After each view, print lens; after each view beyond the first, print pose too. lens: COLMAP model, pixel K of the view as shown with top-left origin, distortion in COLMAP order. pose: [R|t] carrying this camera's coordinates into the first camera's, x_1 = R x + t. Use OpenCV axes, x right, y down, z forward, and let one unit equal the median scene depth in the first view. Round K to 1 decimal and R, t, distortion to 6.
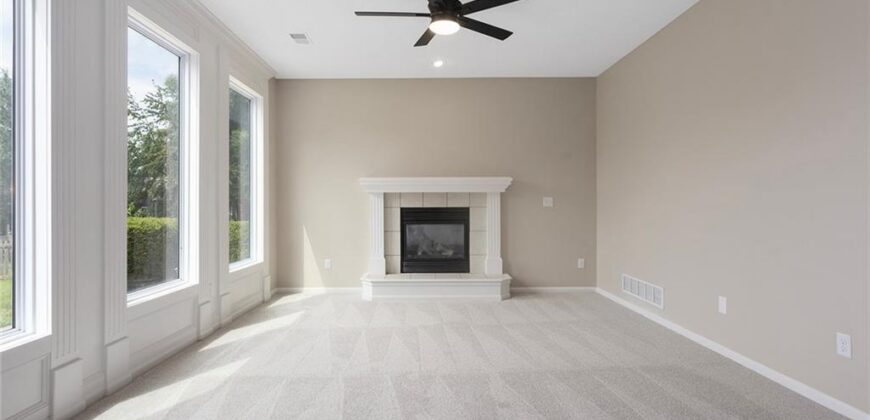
lens RADIAL K [[422.0, 0, 414.0], [0, 422.0, 213.7], [0, 0, 1]] dist [0.004050, 0.000847]
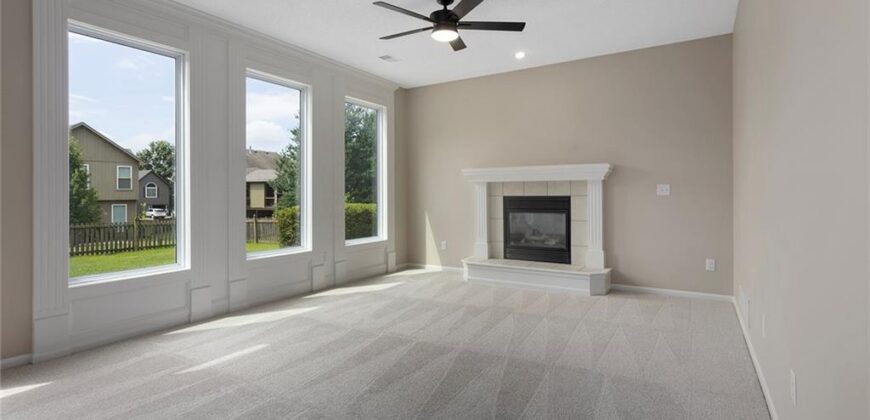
lens RADIAL K [[418.5, 0, 429.8], [0, 418.5, 201.4], [0, 0, 1]] dist [0.000415, 0.000008]
pose [[0.850527, 0.008607, -0.525861, 0.359789], [-0.008739, 0.999959, 0.002232, -0.002326], [0.525859, 0.002697, 0.850567, 0.021460]]
